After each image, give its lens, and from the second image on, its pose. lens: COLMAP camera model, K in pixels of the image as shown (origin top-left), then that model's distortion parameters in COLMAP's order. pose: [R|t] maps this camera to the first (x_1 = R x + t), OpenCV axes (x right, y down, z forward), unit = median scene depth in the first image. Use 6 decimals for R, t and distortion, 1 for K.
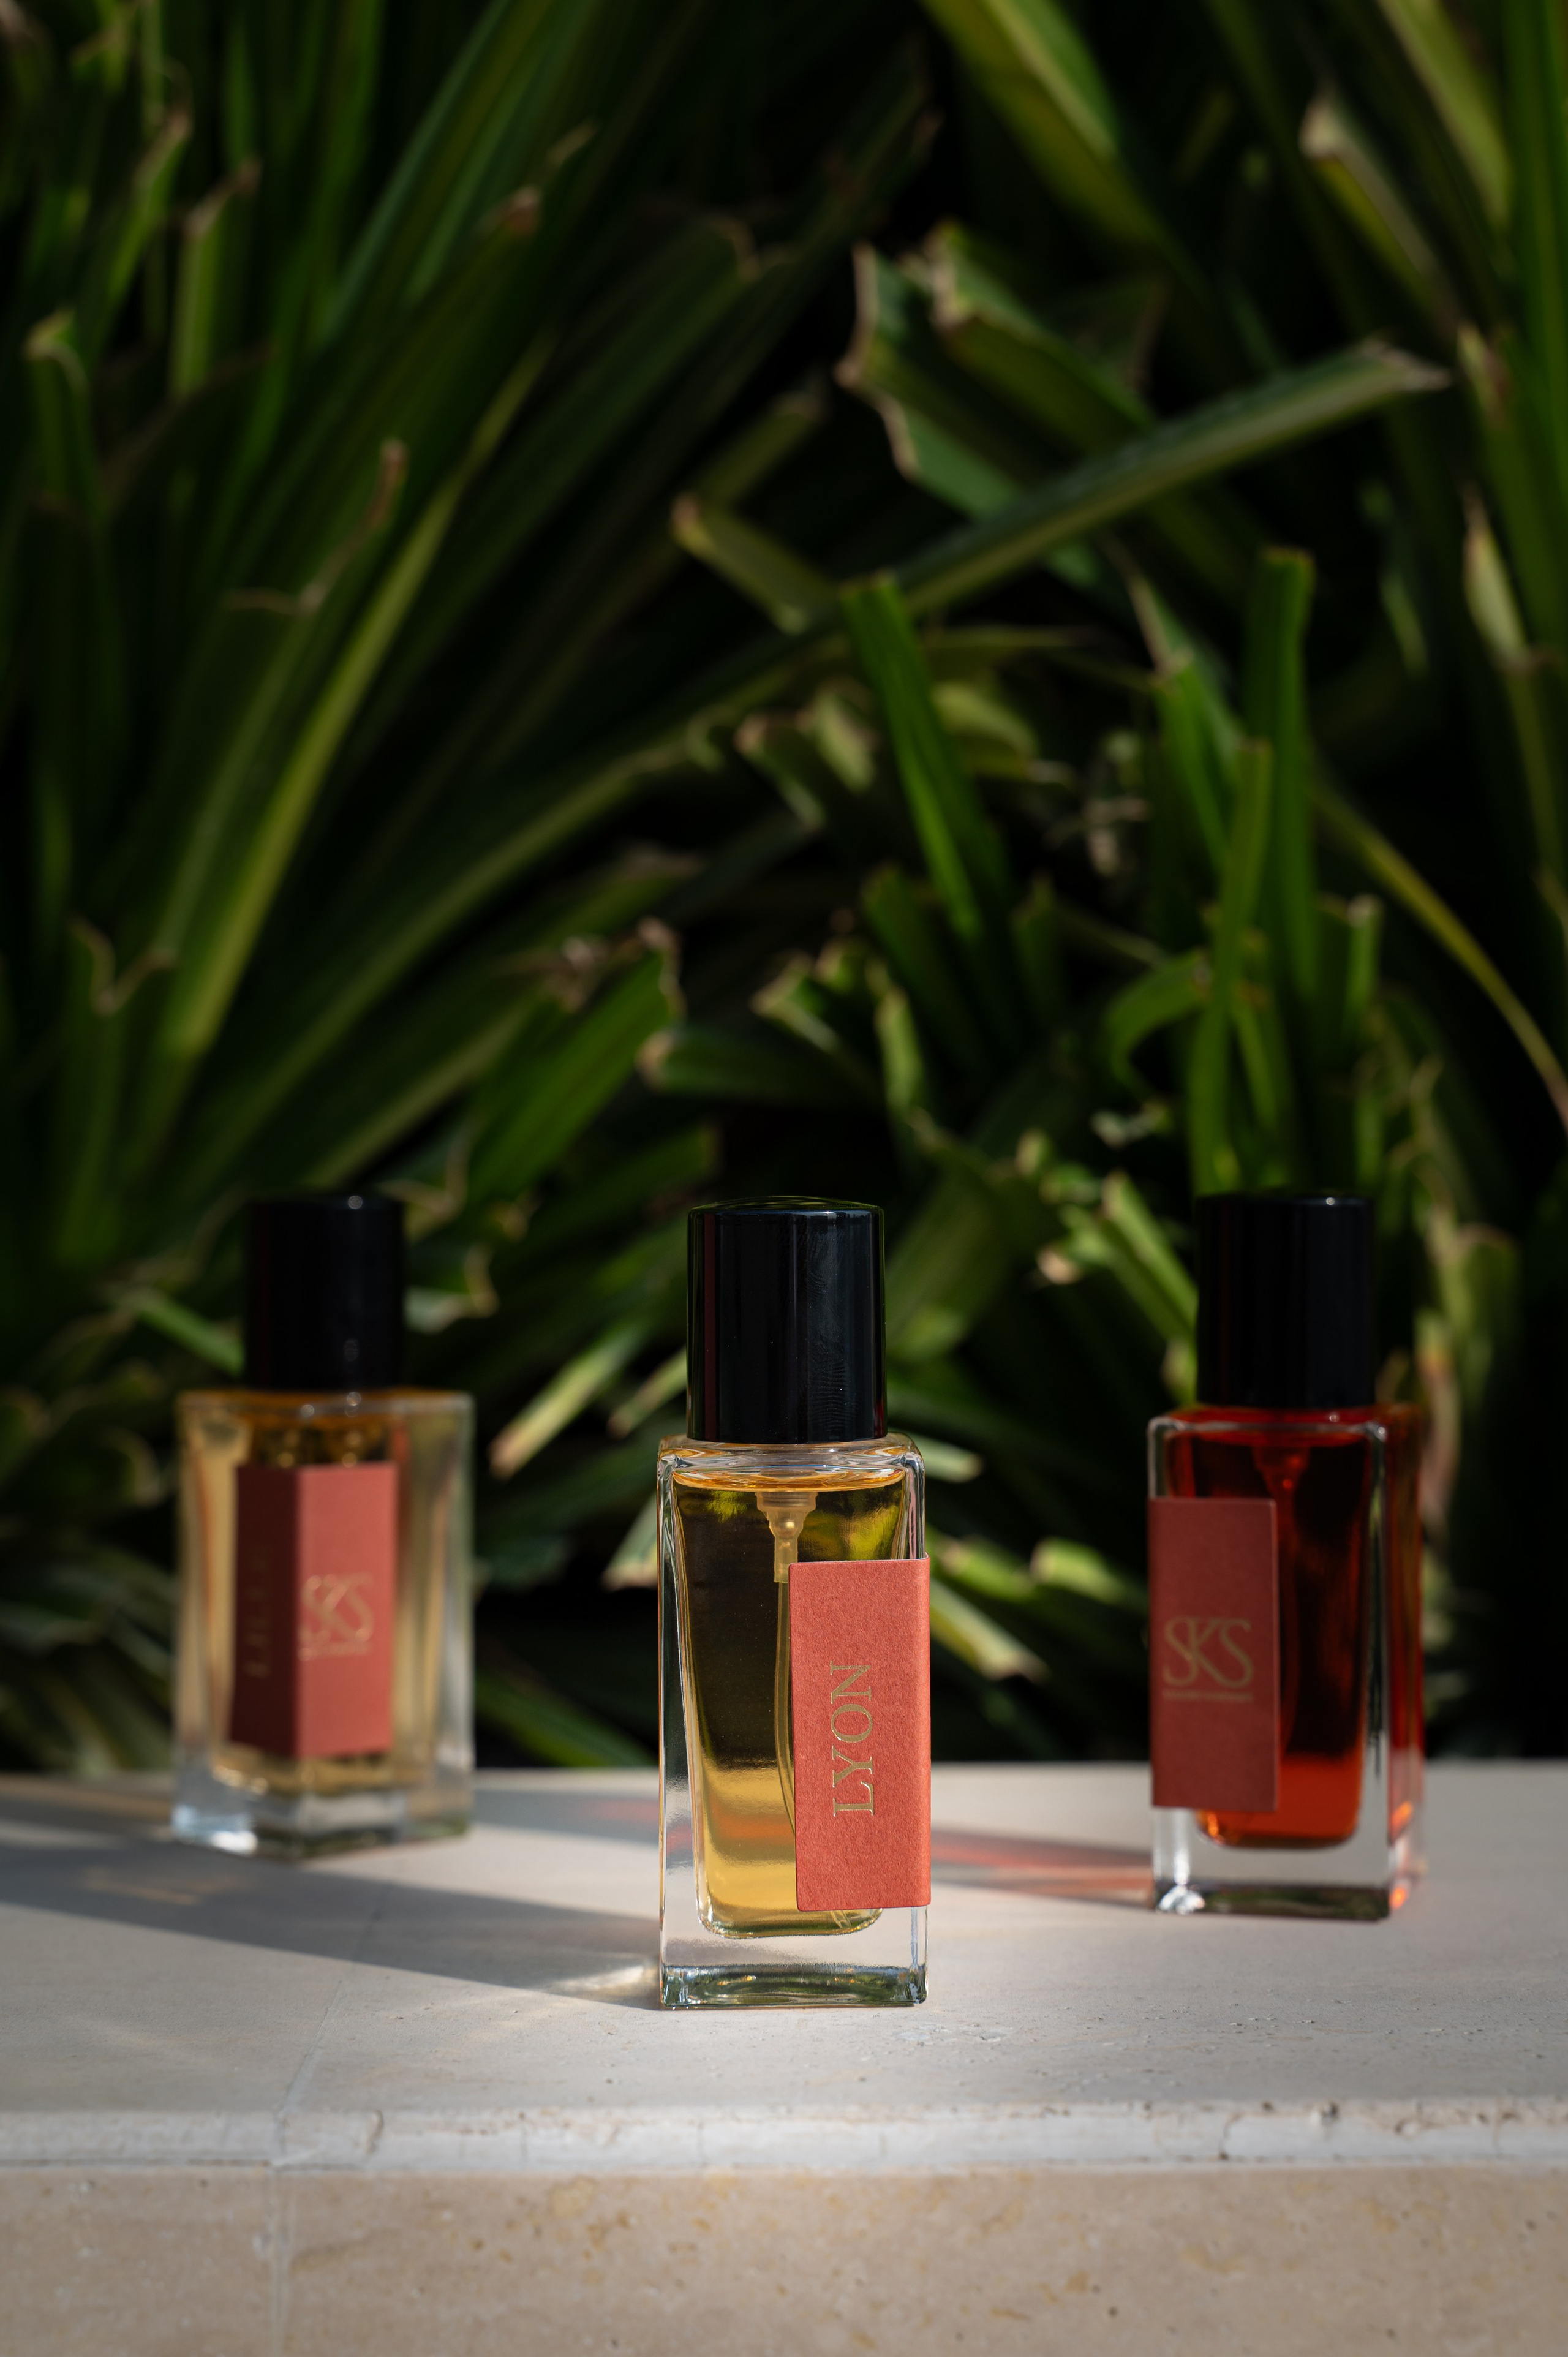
lens RADIAL K [[3682.6, 0, 784.0], [0, 3682.6, 1178.5], [0, 0, 1]] dist [-0.004782, -0.087534]
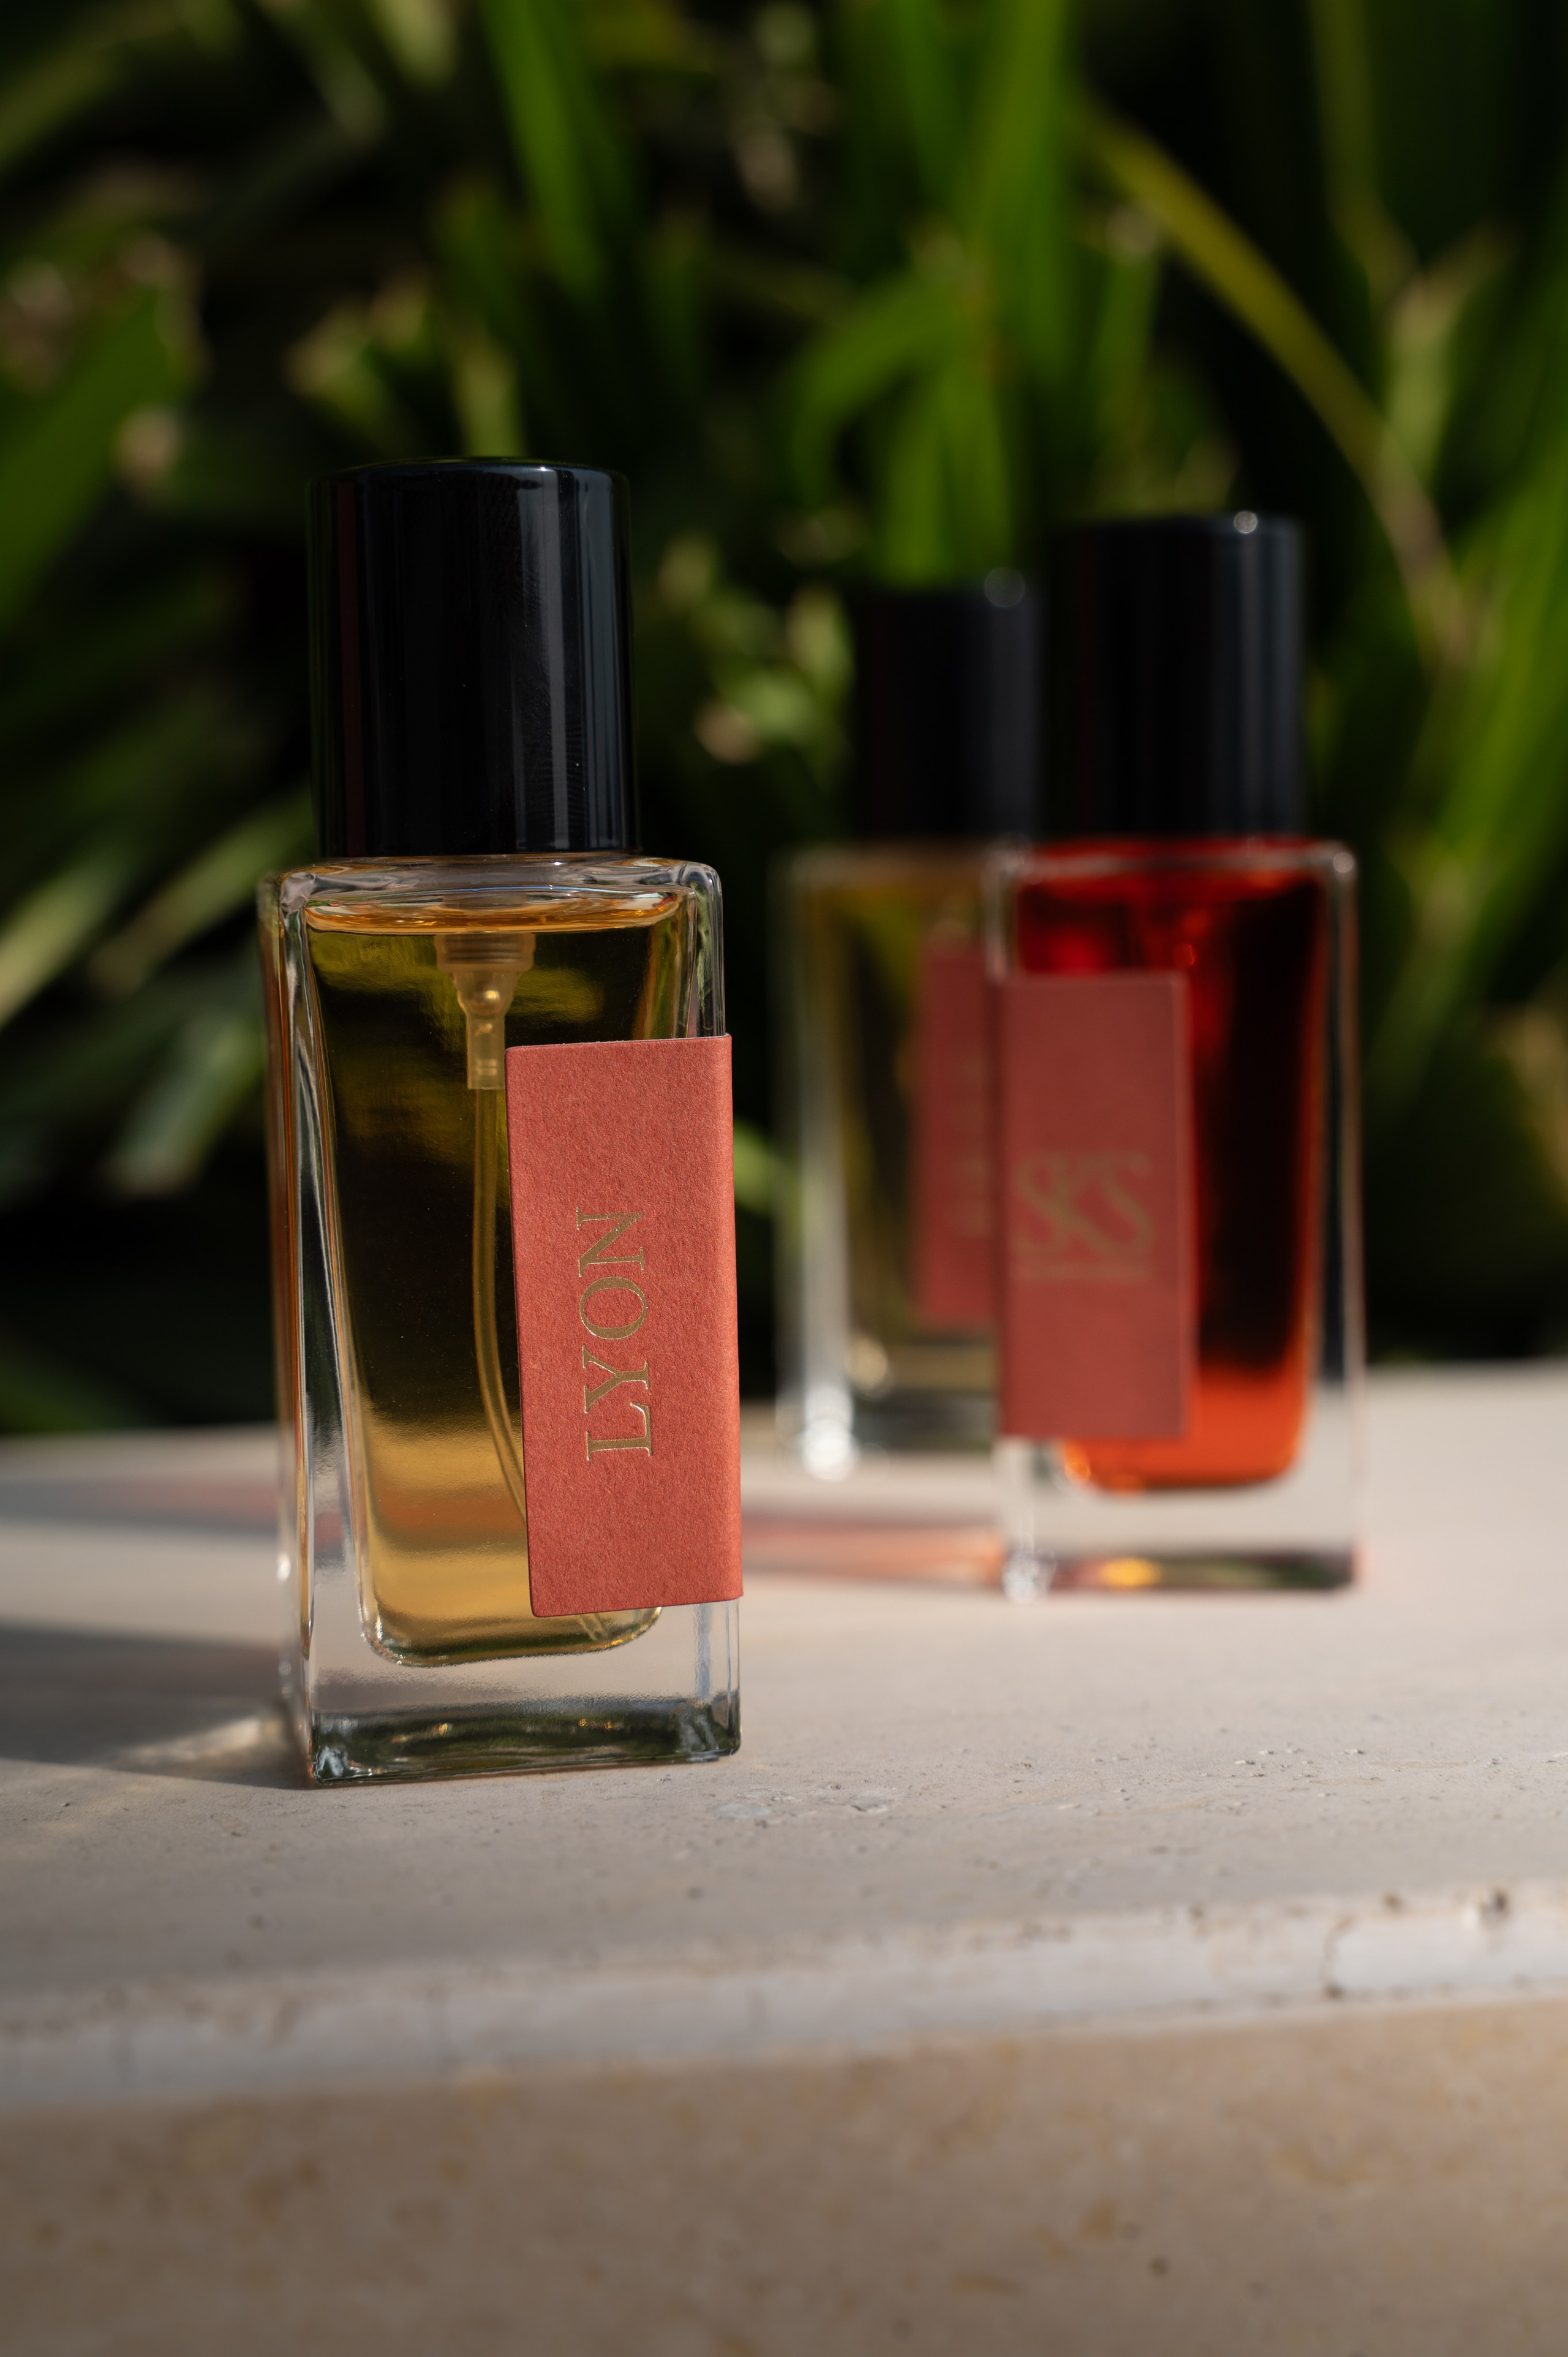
lens RADIAL K [[3855.0, 0, 784.0], [0, 3855.0, 1178.5], [0, 0, 1]] dist [0.010355, -0.072130]
pose [[0.988020, -0.030523, 0.151276, -0.048923], [0.018245, 0.996474, 0.081893, 0.074070], [-0.153242, -0.078152, 0.985094, 0.365290]]
